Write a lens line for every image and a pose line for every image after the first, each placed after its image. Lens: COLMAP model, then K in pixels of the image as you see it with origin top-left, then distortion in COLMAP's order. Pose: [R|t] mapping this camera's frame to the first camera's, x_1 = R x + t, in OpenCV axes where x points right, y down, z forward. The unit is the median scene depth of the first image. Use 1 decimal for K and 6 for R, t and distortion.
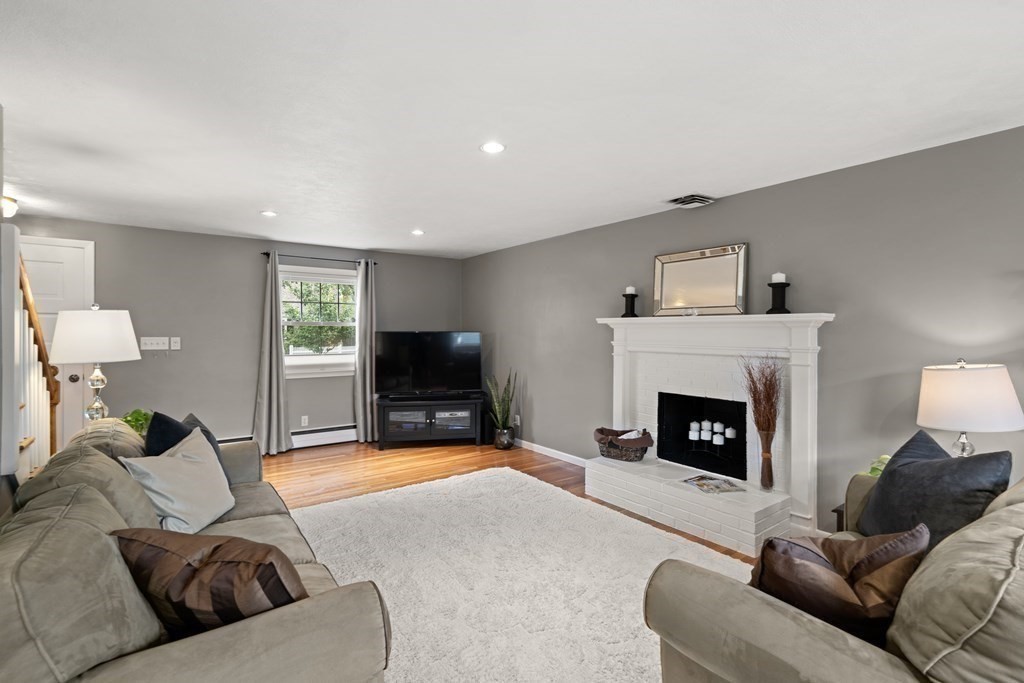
lens RADIAL K [[468.6, 0, 514.7], [0, 468.6, 340.5], [0, 0, 1]] dist [-0.000536, 0.000059]
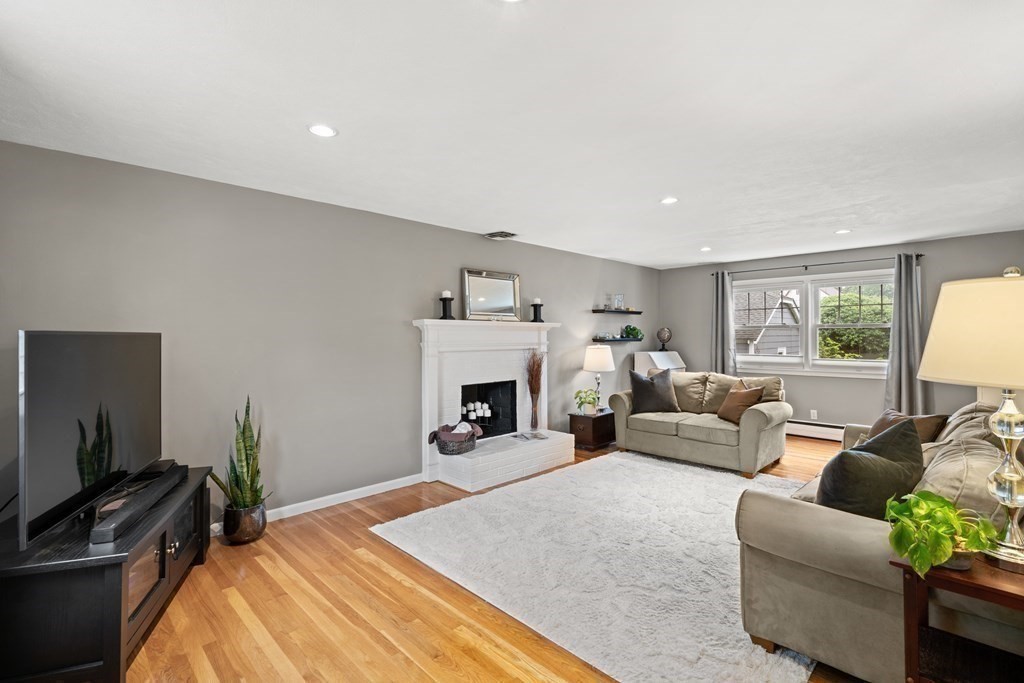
lens RADIAL K [[468.6, 0, 514.7], [0, 468.6, 340.5], [0, 0, 1]] dist [-0.000536, 0.000059]
pose [[-0.136960, -0.009859, 0.990527, -0.830582], [0.025495, 0.999584, 0.013474, -0.013124], [-0.990248, 0.027099, -0.136652, 0.996854]]
